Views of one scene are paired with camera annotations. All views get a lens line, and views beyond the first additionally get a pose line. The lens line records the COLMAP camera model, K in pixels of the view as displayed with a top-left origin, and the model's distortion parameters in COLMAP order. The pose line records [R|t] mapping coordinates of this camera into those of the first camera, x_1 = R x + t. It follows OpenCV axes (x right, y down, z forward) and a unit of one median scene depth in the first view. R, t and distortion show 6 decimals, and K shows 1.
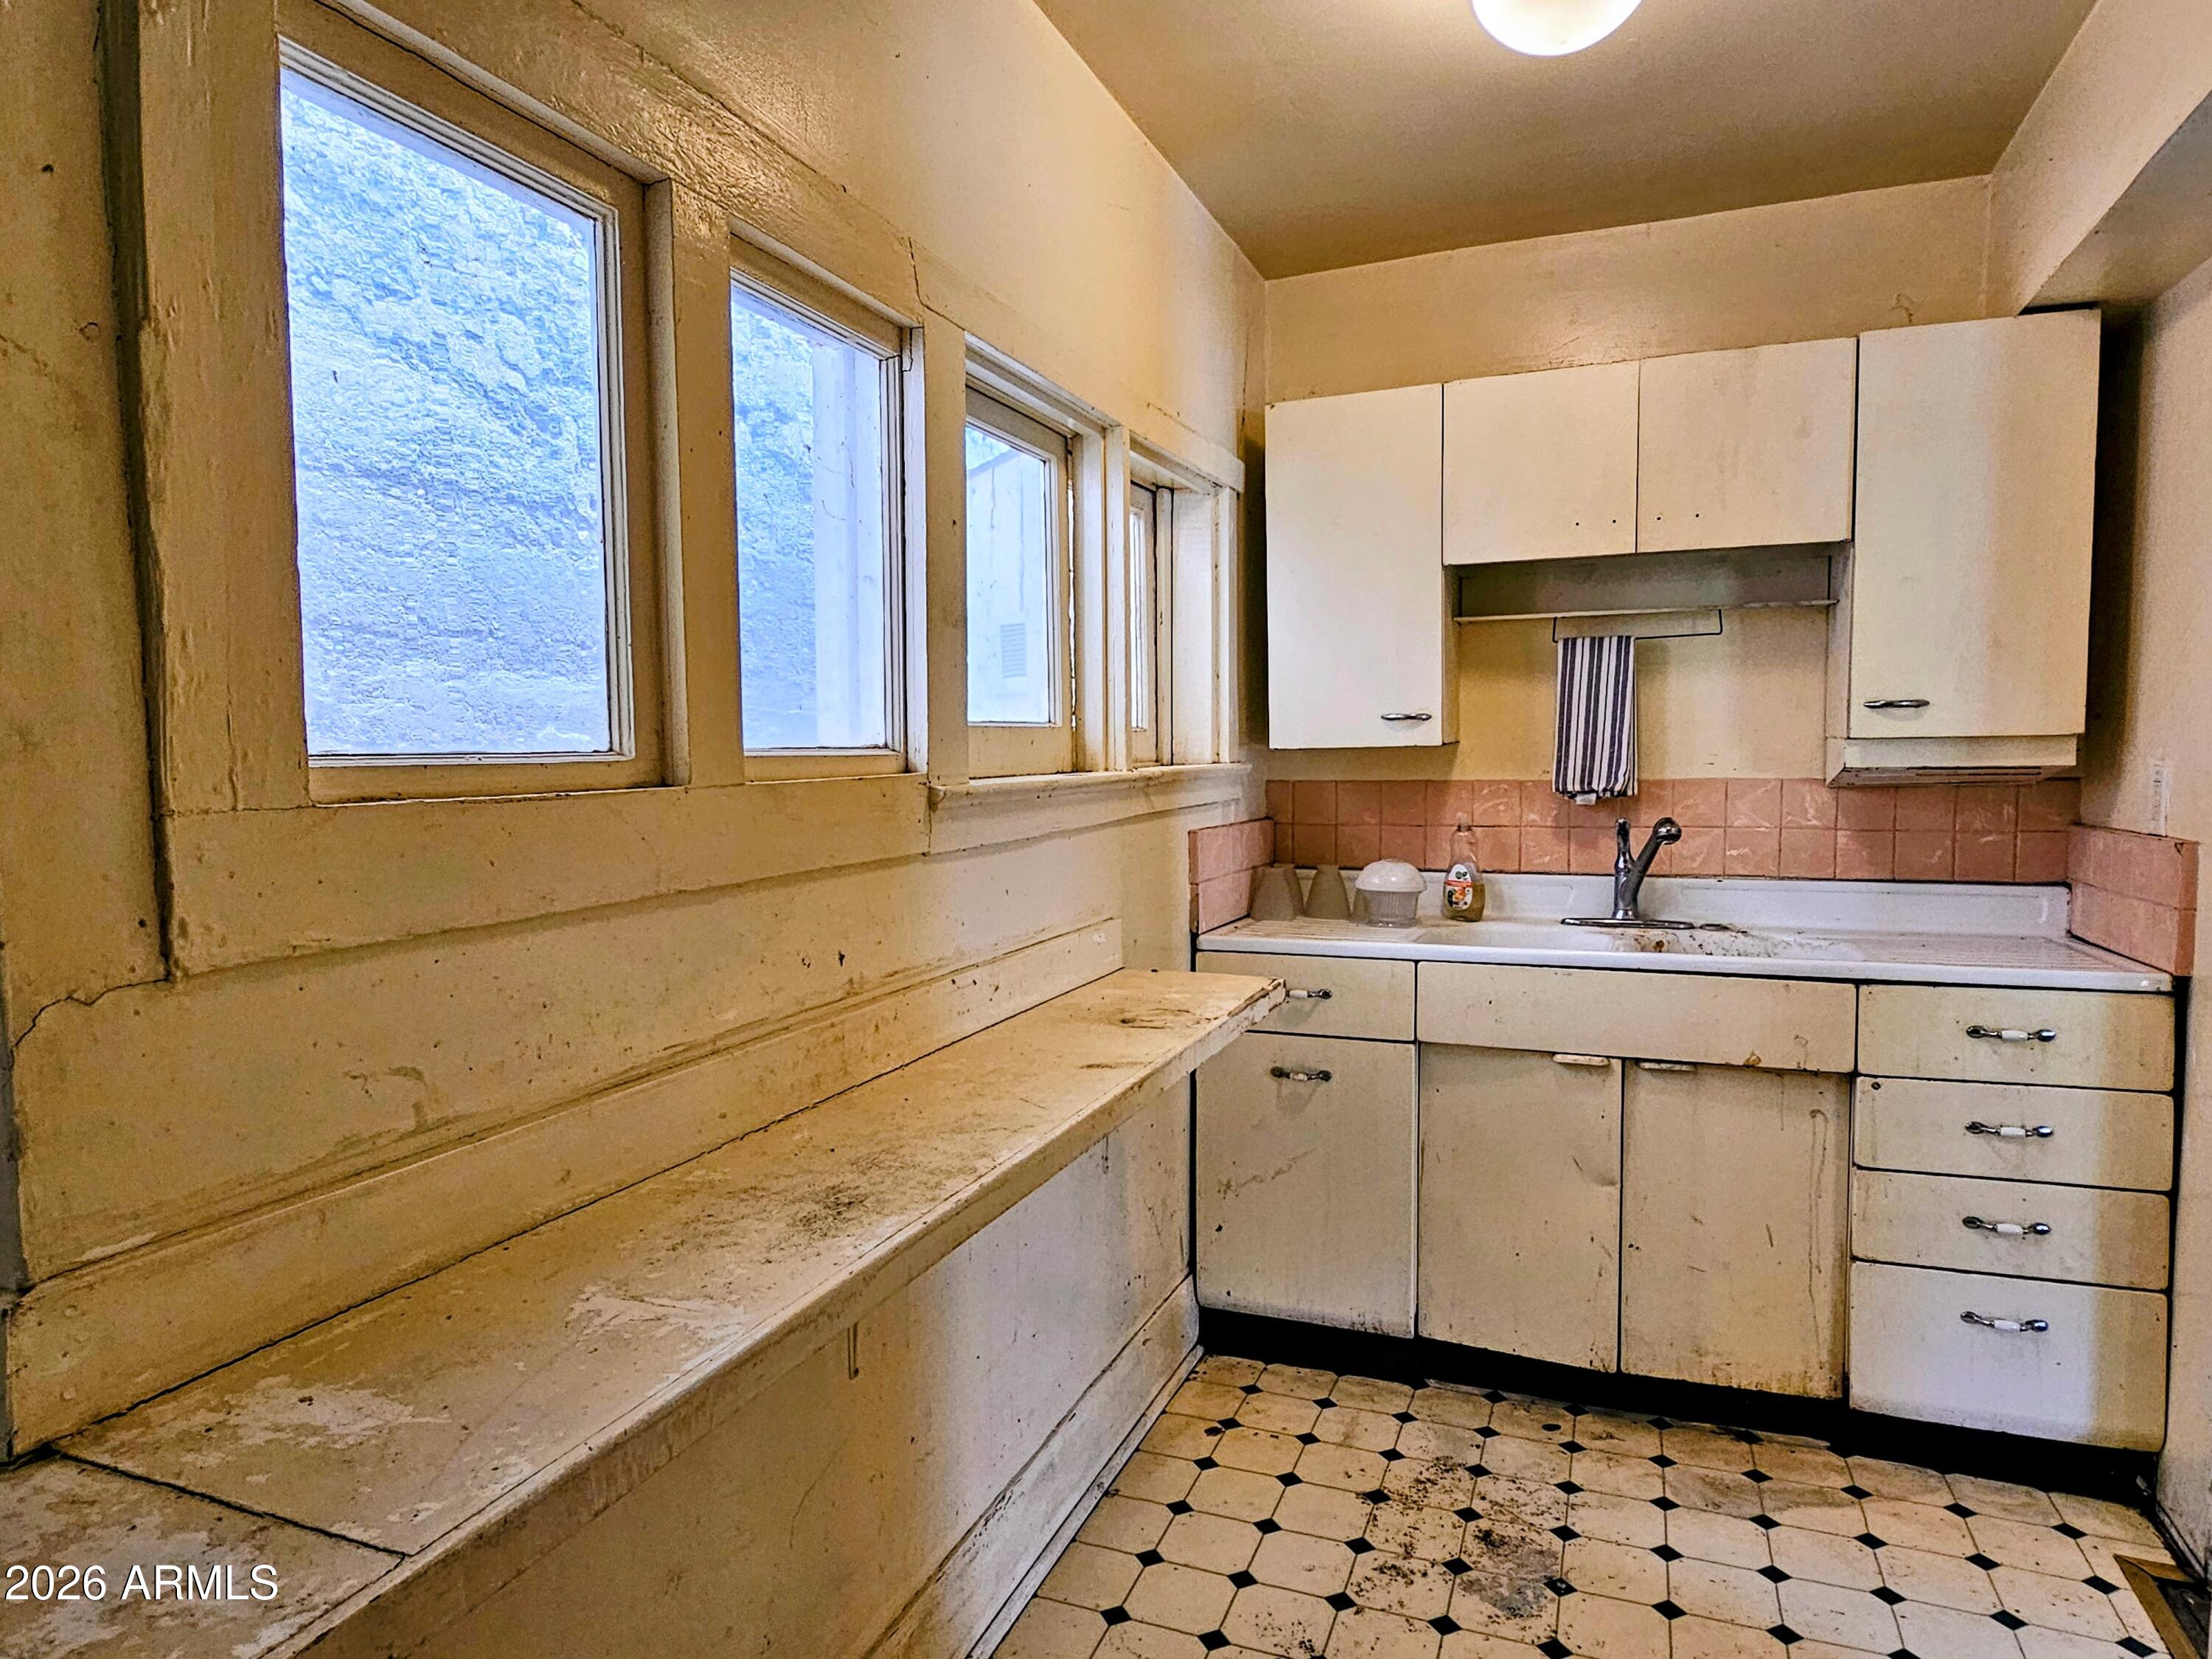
lens RADIAL K [[1334.3, 0, 1094.9], [0, 1334.3, 840.5], [0, 0, 1]] dist [-0.009952, 0.005895]
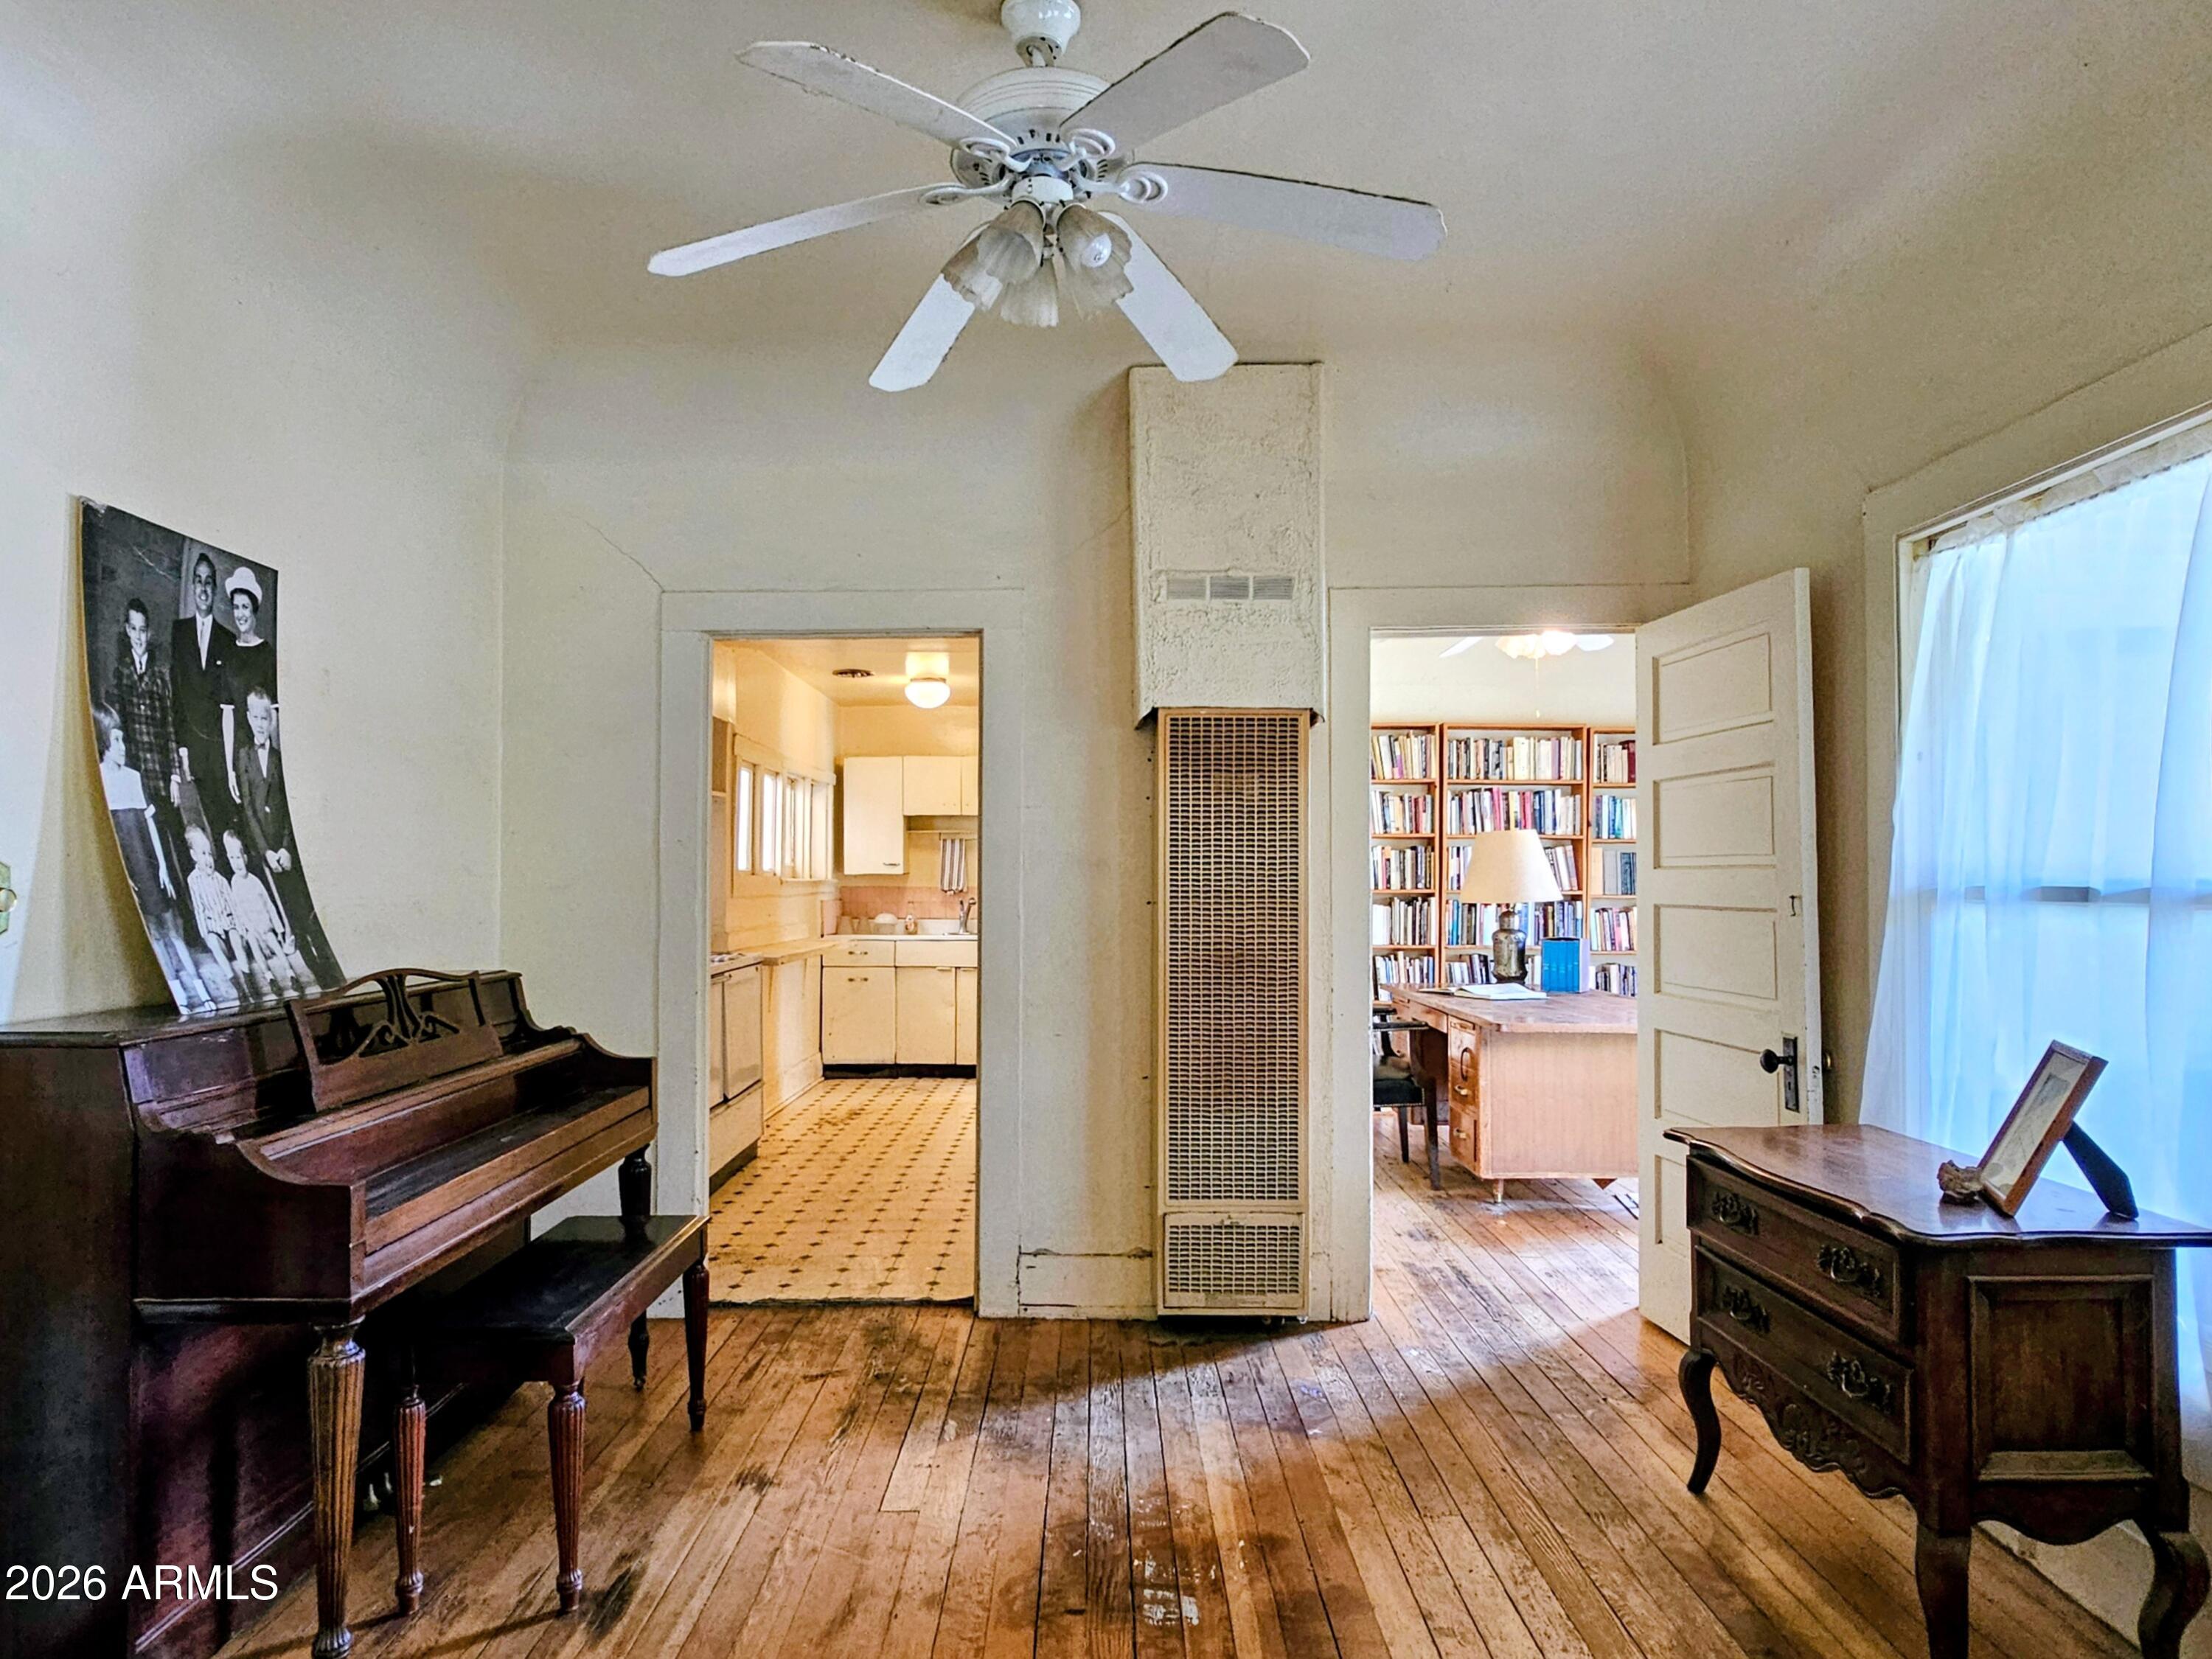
lens RADIAL K [[1334.3, 0, 1059.6], [0, 1334.3, 852.0], [0, 0, 1]] dist [-0.009952, 0.005895]
pose [[0.935567, 0.021371, 0.352502, -0.521229], [0.012791, 0.995462, -0.094300, 0.186138], [-0.352918, 0.092733, 0.931048, -2.135804]]
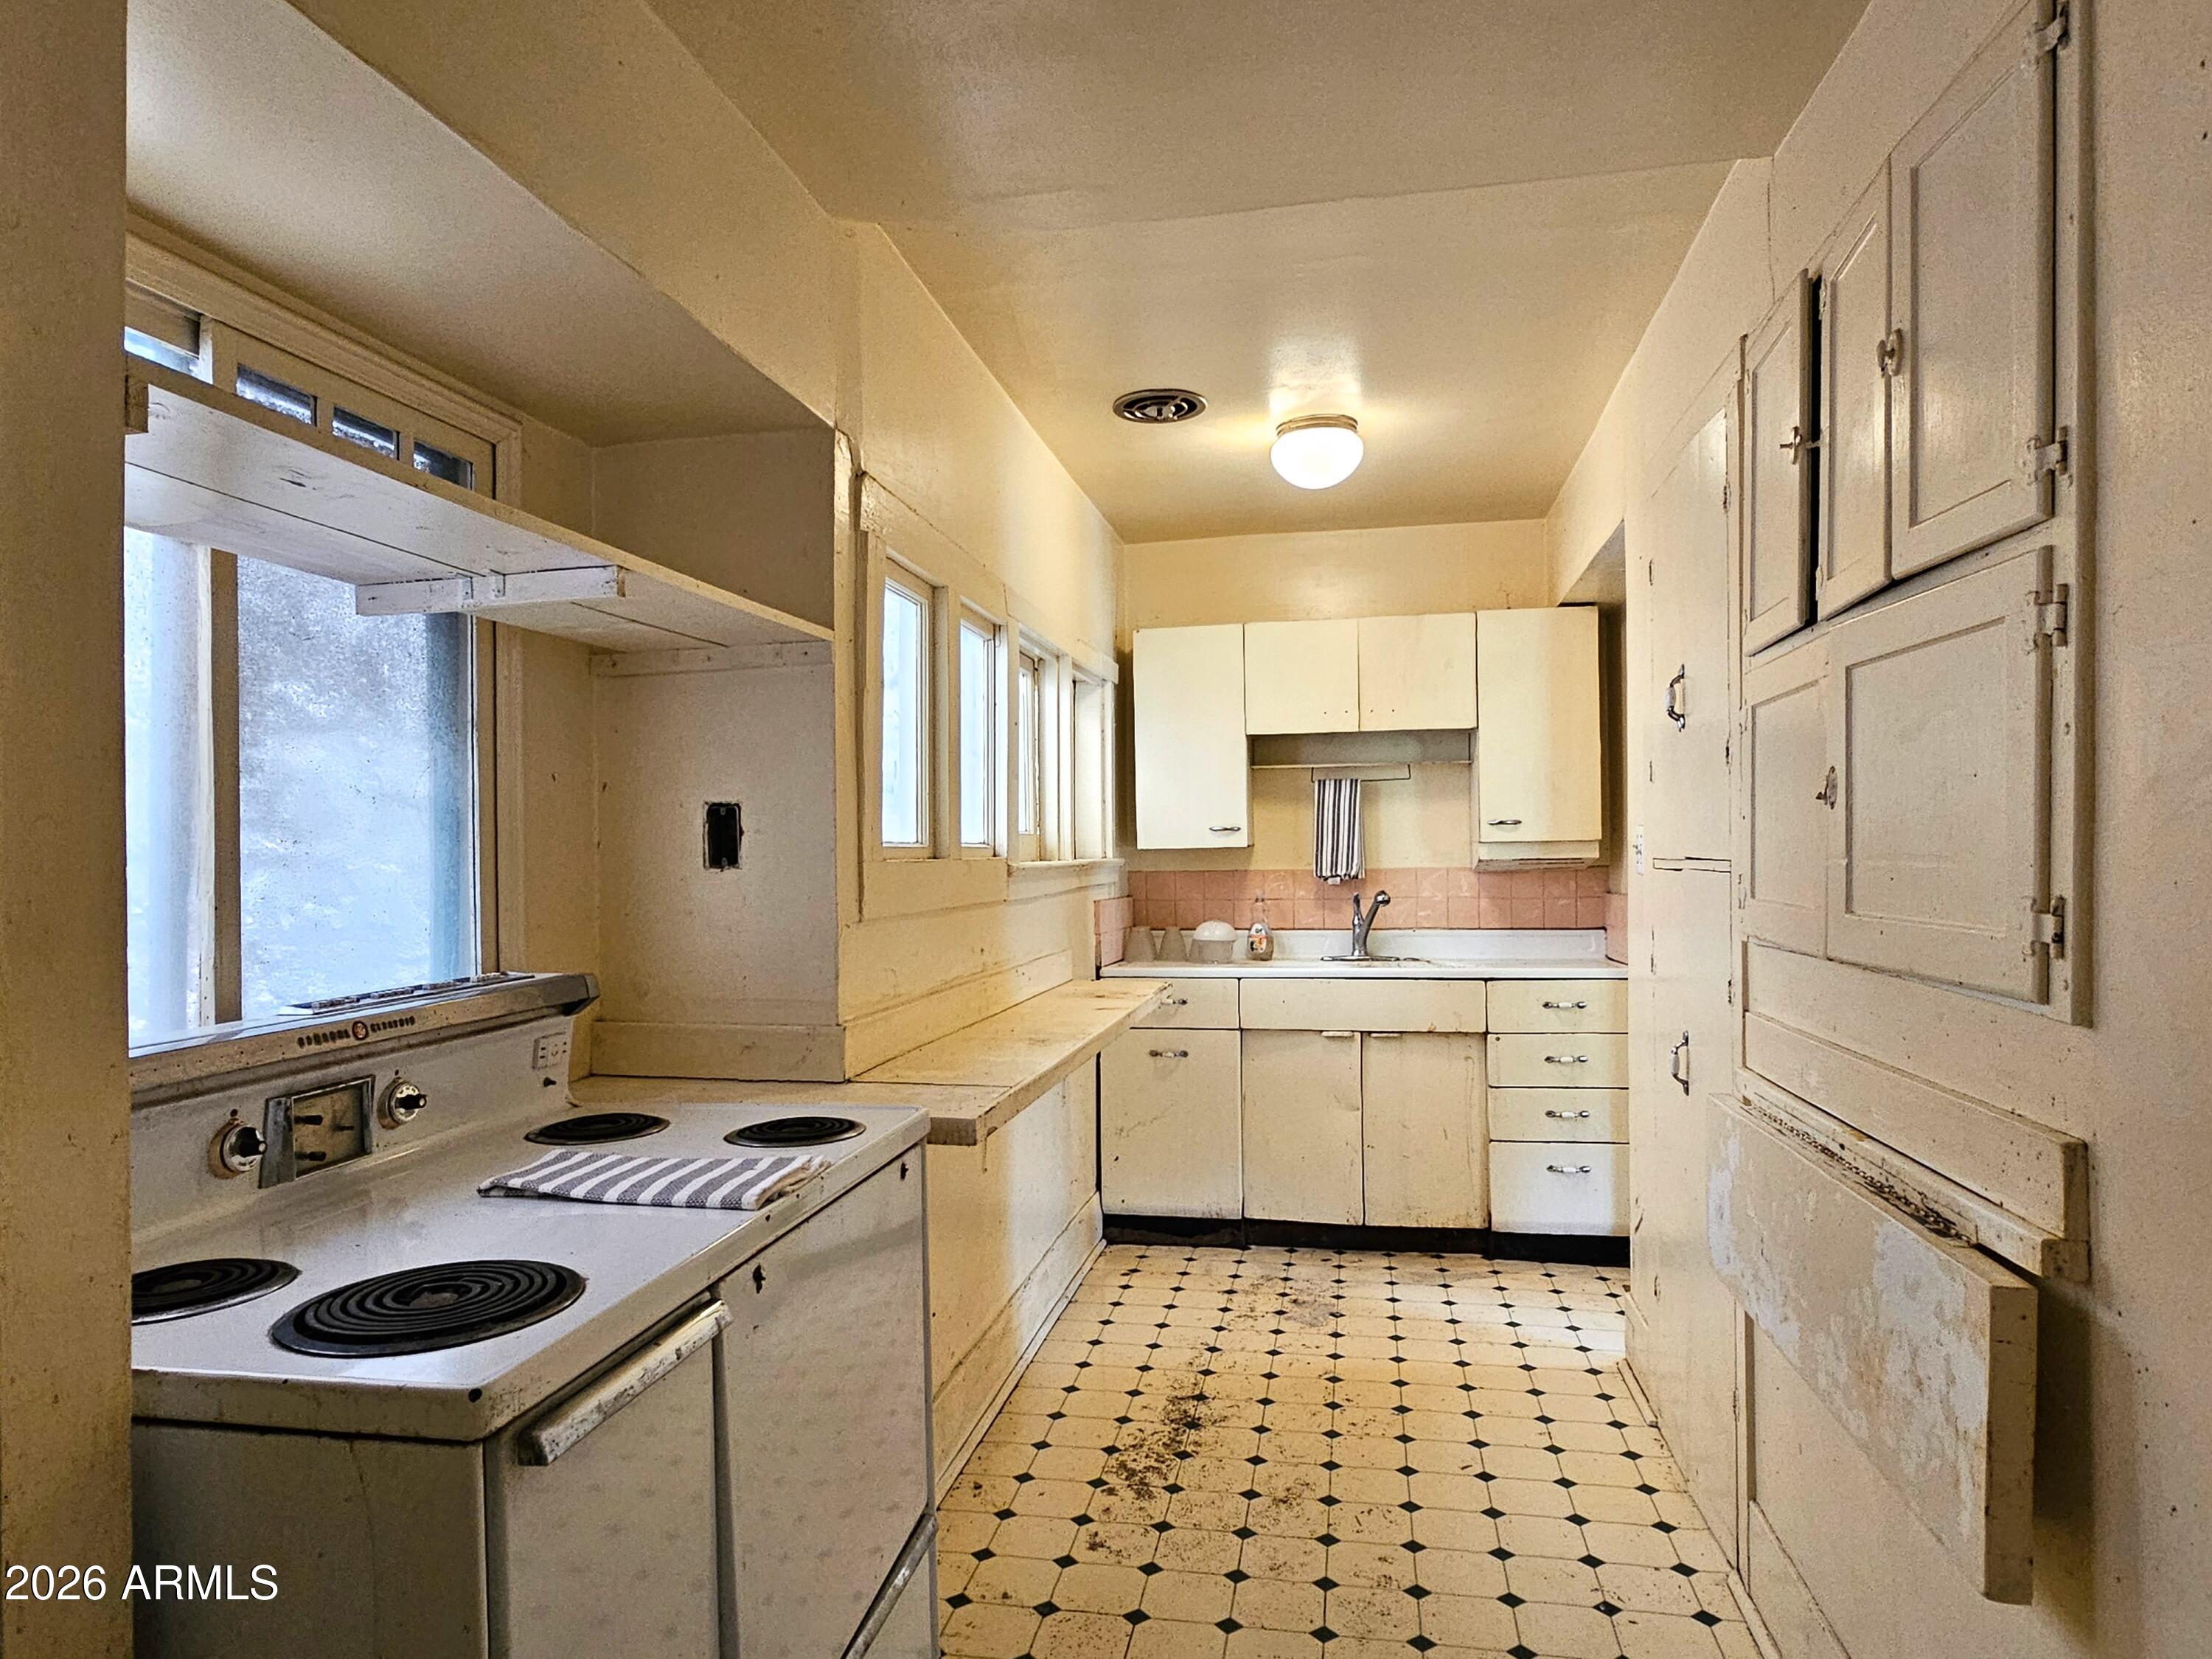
lens RADIAL K [[1334.3, 0, 1101.3], [0, 1334.3, 839.0], [0, 0, 1]] dist [-0.009952, 0.005895]
pose [[0.981511, 0.003041, 0.191380, -0.236658], [0.013197, 0.996419, -0.083515, 0.055133], [-0.190948, 0.084497, 0.977957, -0.575671]]
